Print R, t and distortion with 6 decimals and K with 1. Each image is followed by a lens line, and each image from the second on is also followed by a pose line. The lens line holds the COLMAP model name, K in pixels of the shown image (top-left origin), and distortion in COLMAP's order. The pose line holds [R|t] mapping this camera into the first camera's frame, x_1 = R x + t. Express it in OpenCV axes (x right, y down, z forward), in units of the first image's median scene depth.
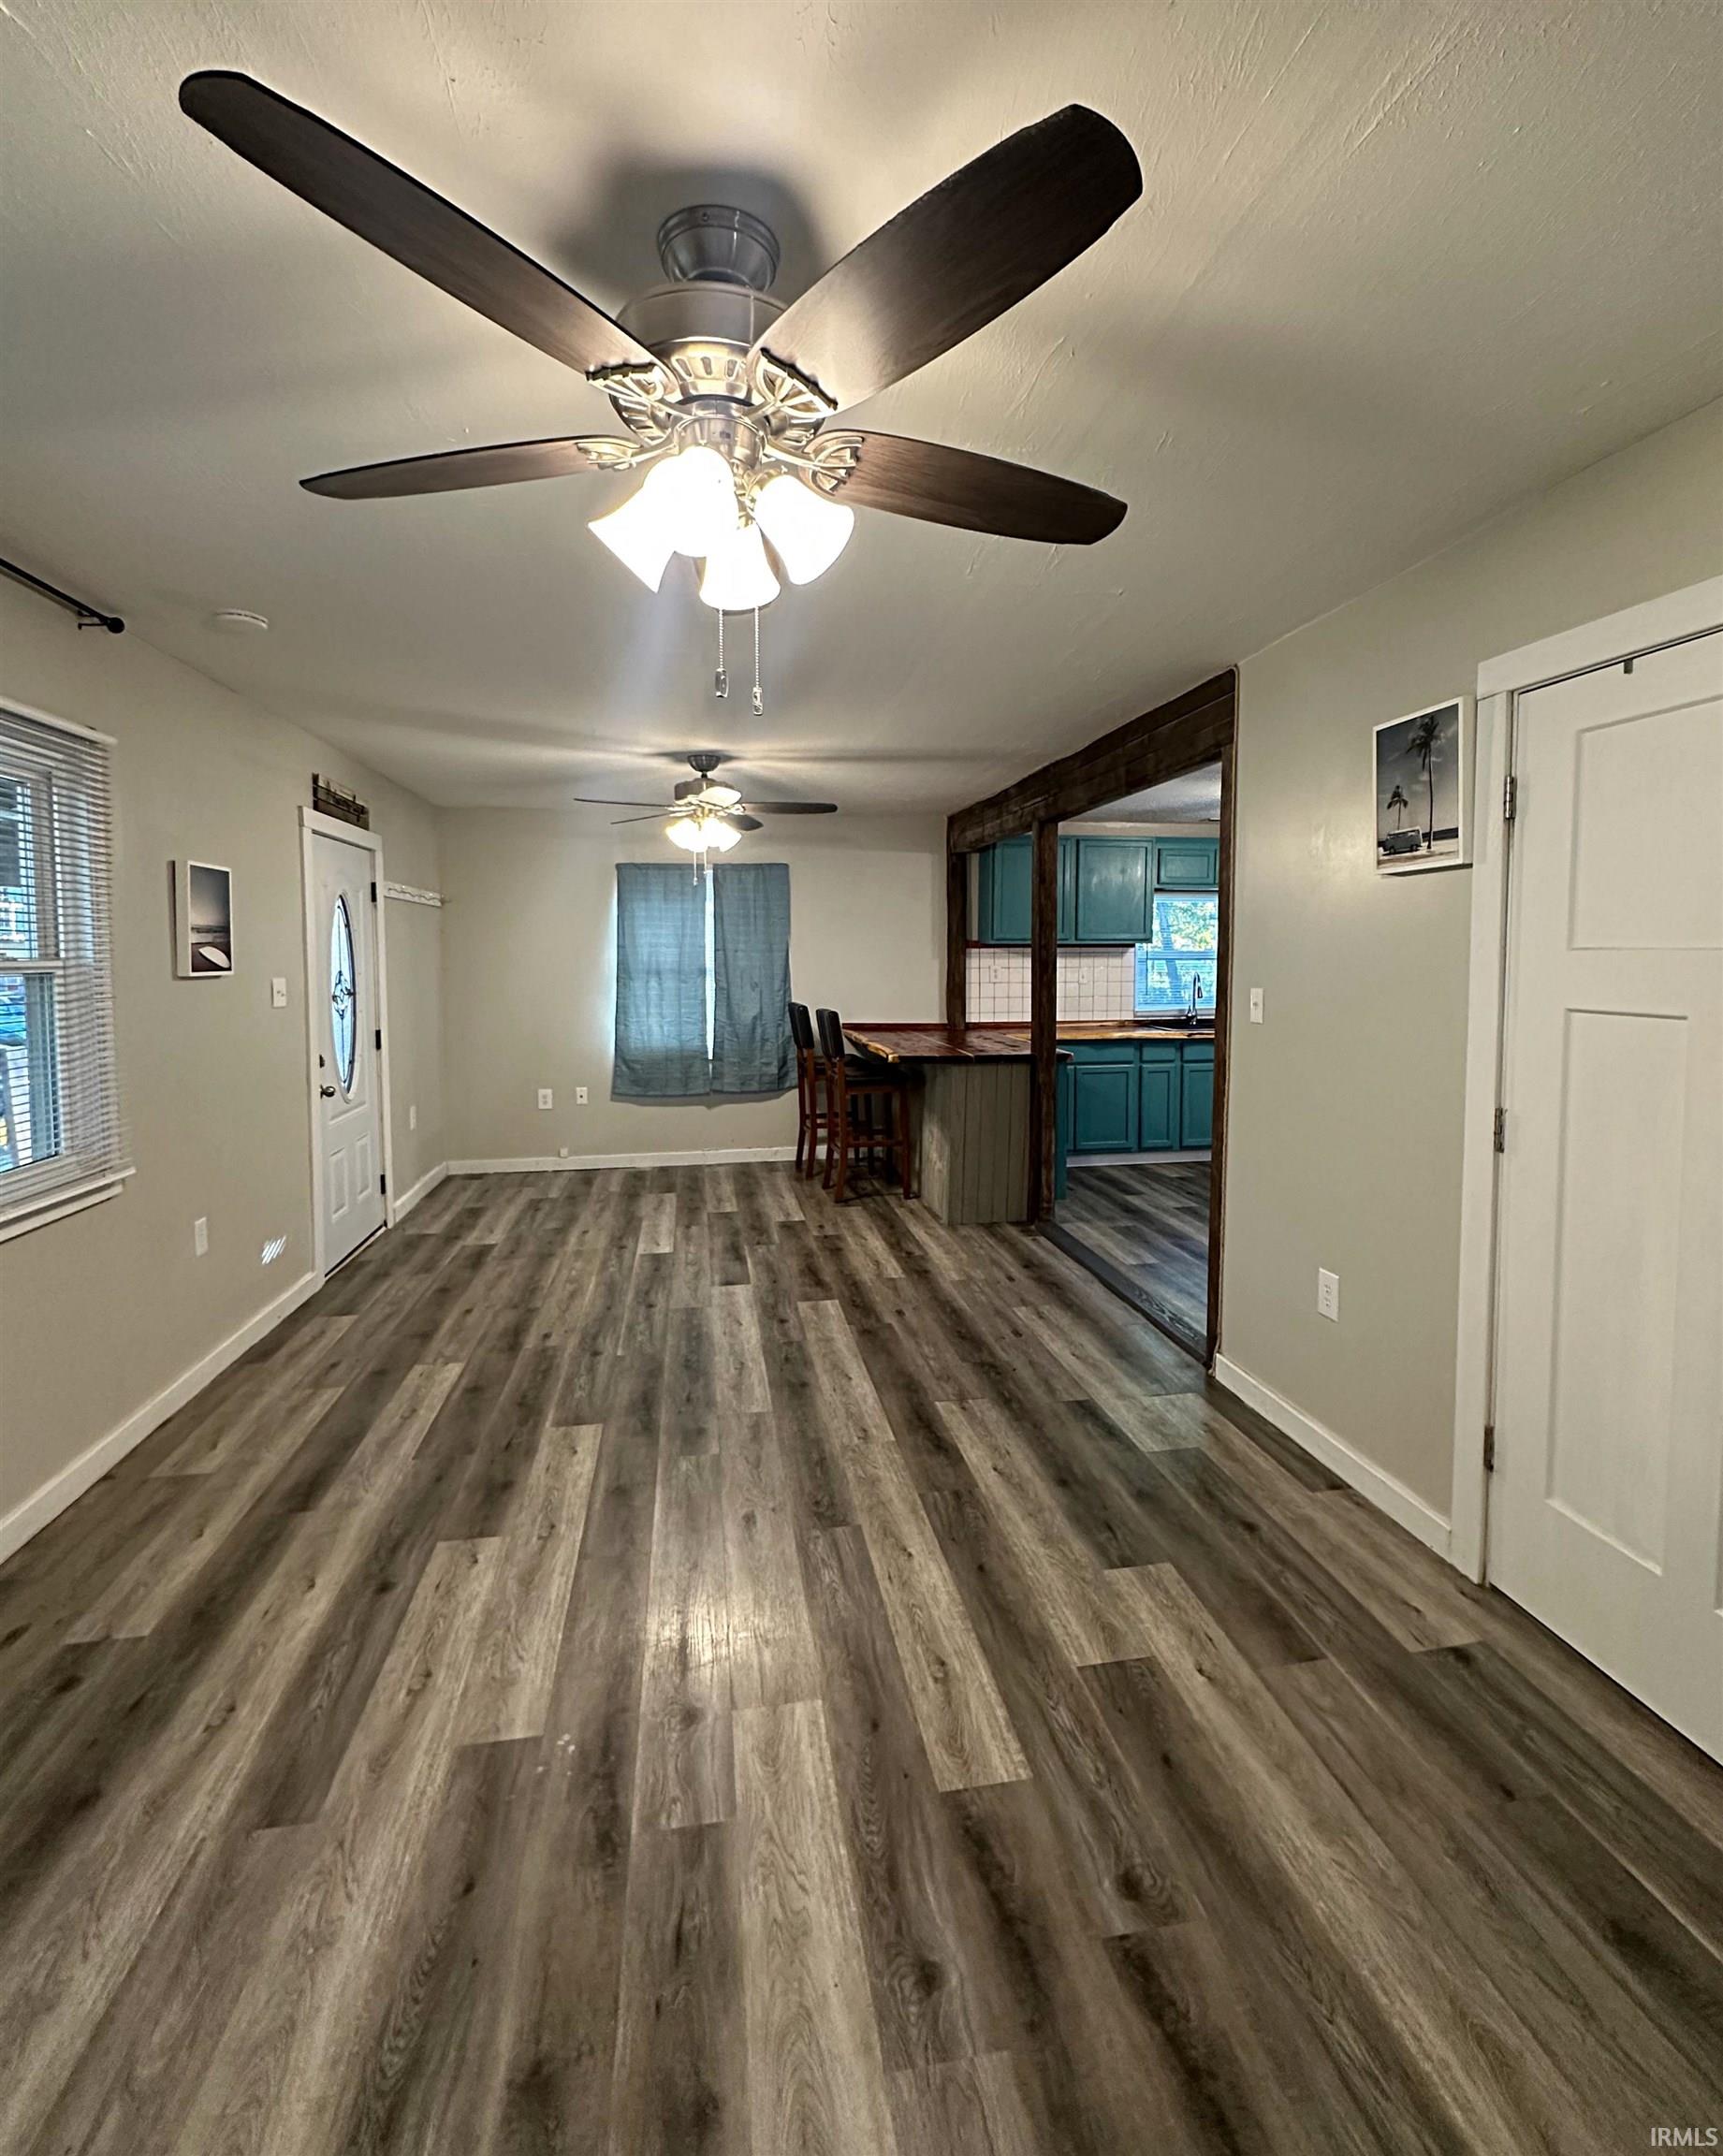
lens RADIAL K [[975.6, 0, 866.5], [0, 975.6, 1004.8], [0, 0, 1]] dist [0.000238, 0.000130]
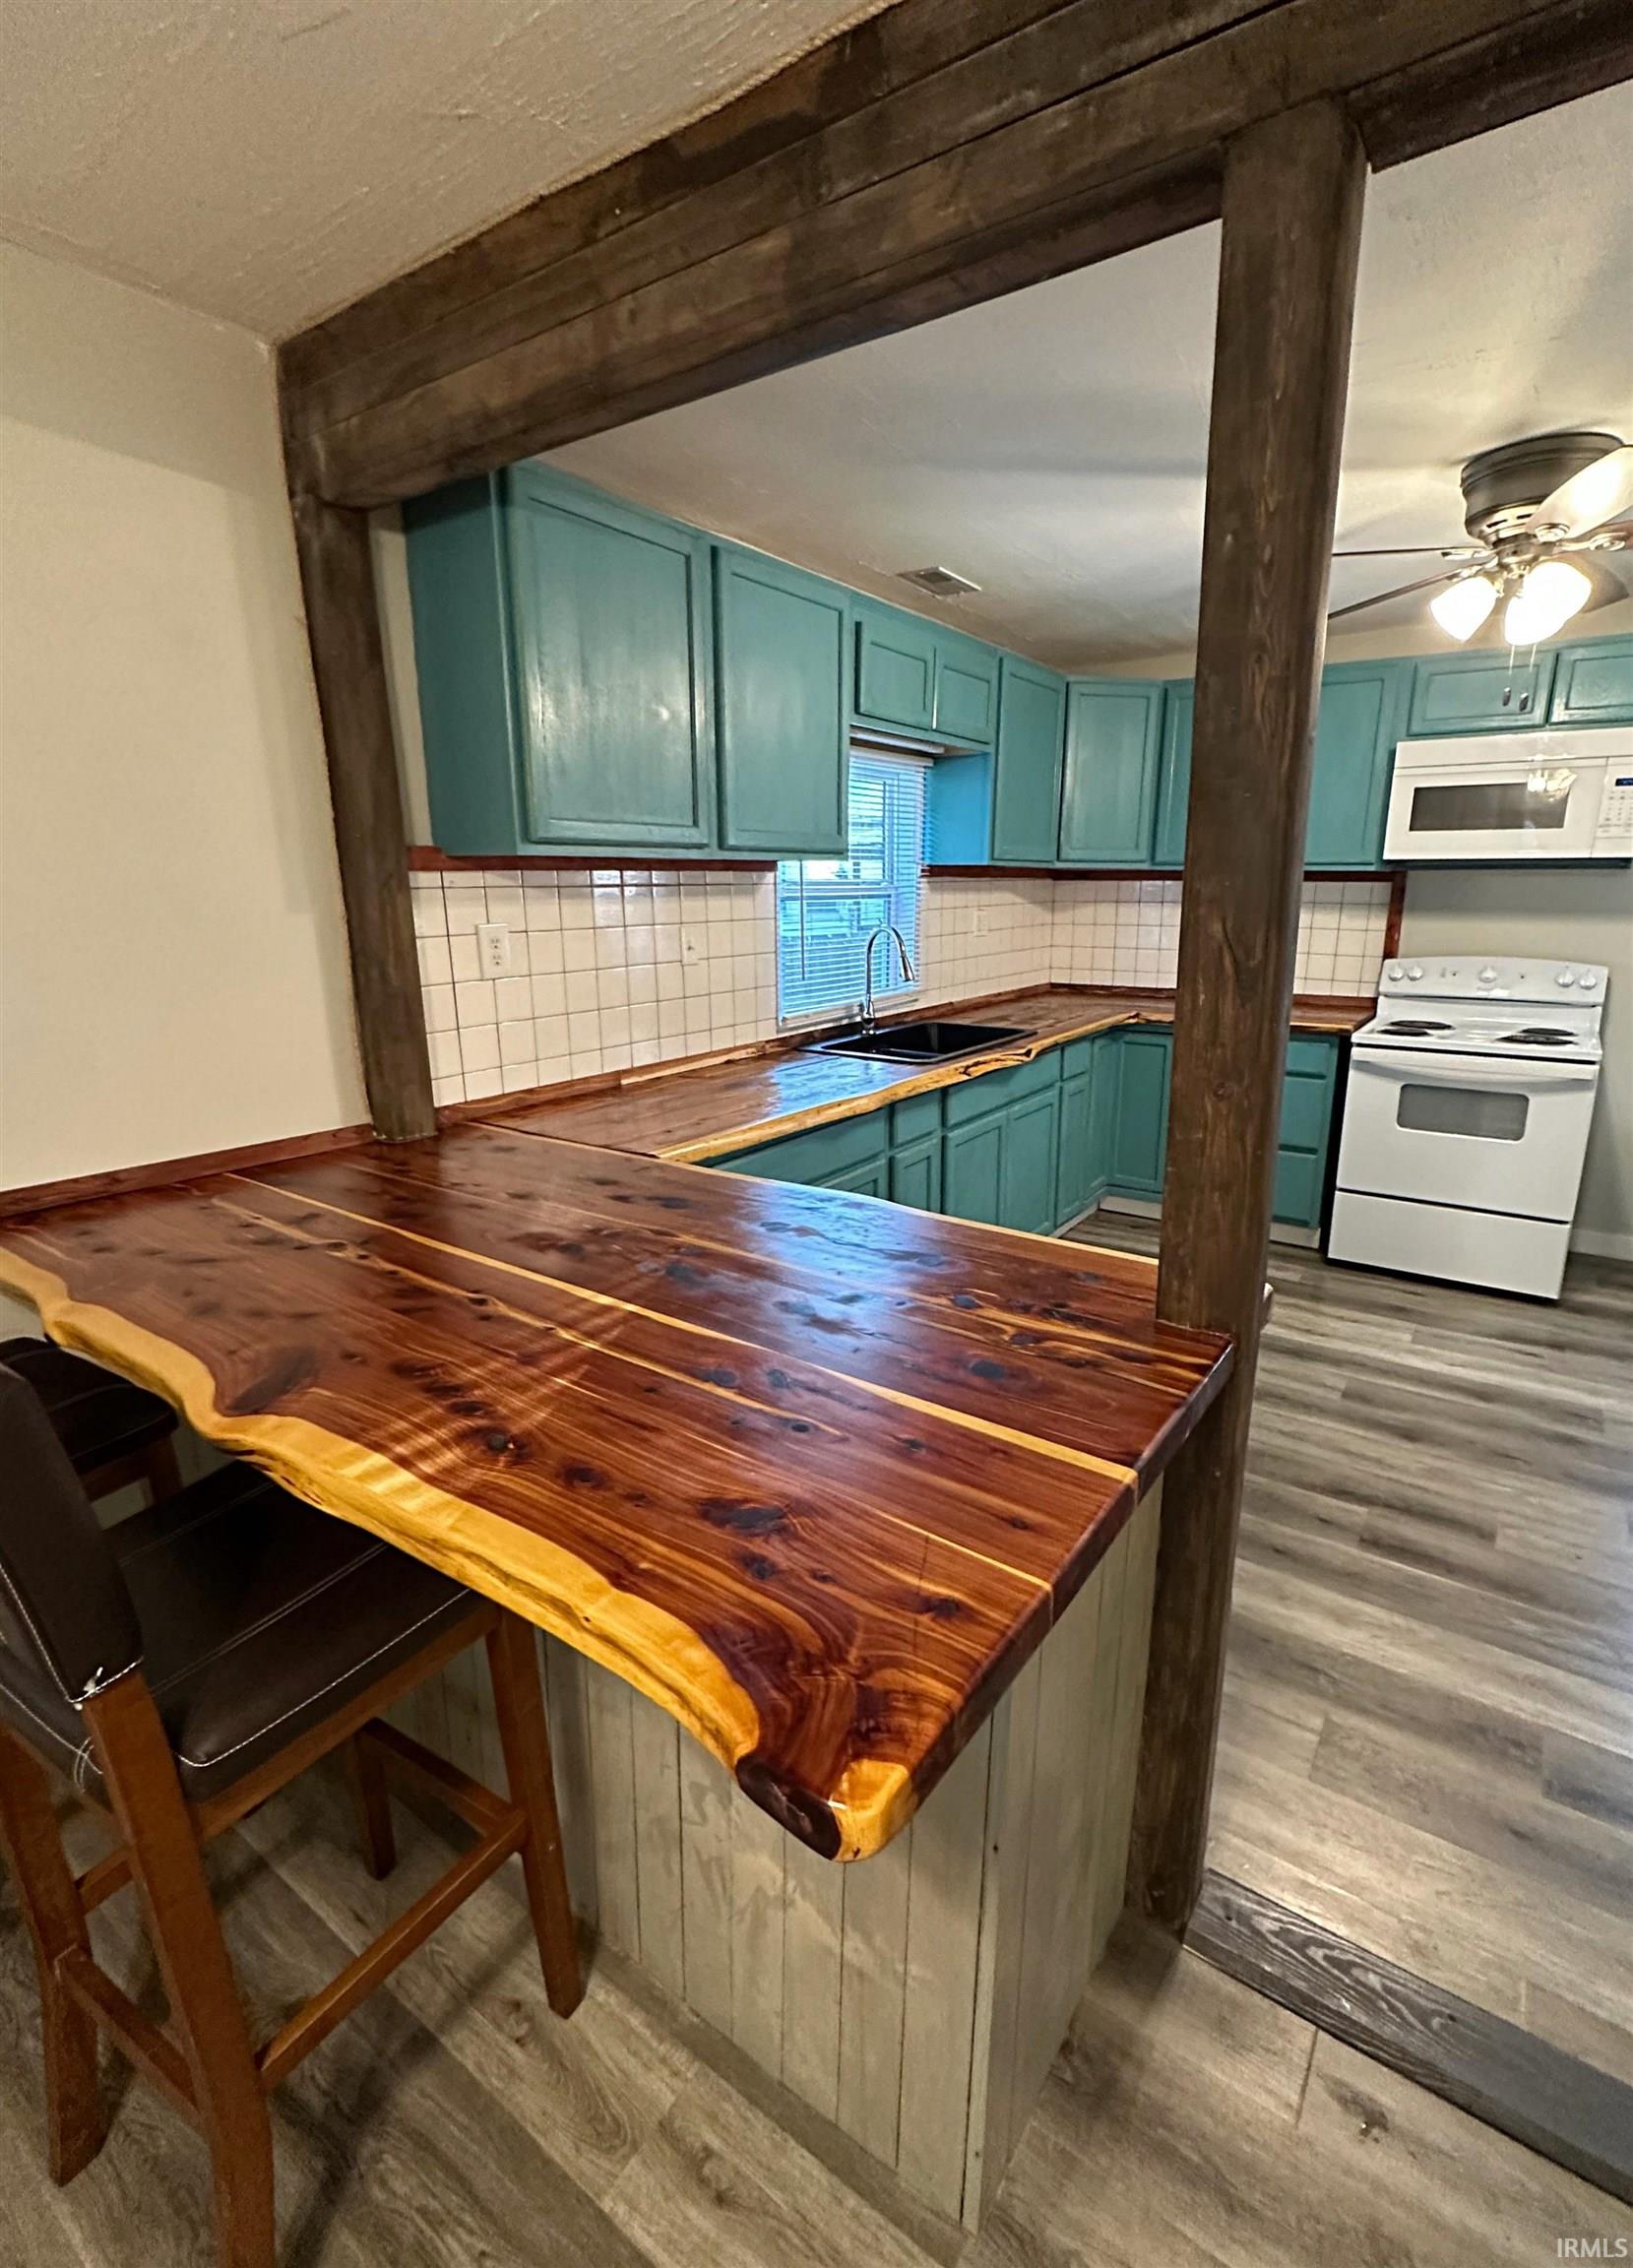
lens RADIAL K [[1008.2, 0, 855.8], [0, 1008.2, 1134.7], [0, 0, 1]] dist [-0.001888, 0.000412]
pose [[0.696746, -0.175575, 0.695498, -0.052309], [0.042944, 0.978053, 0.203884, -0.057538], [-0.716031, -0.112188, 0.688995, 1.087293]]
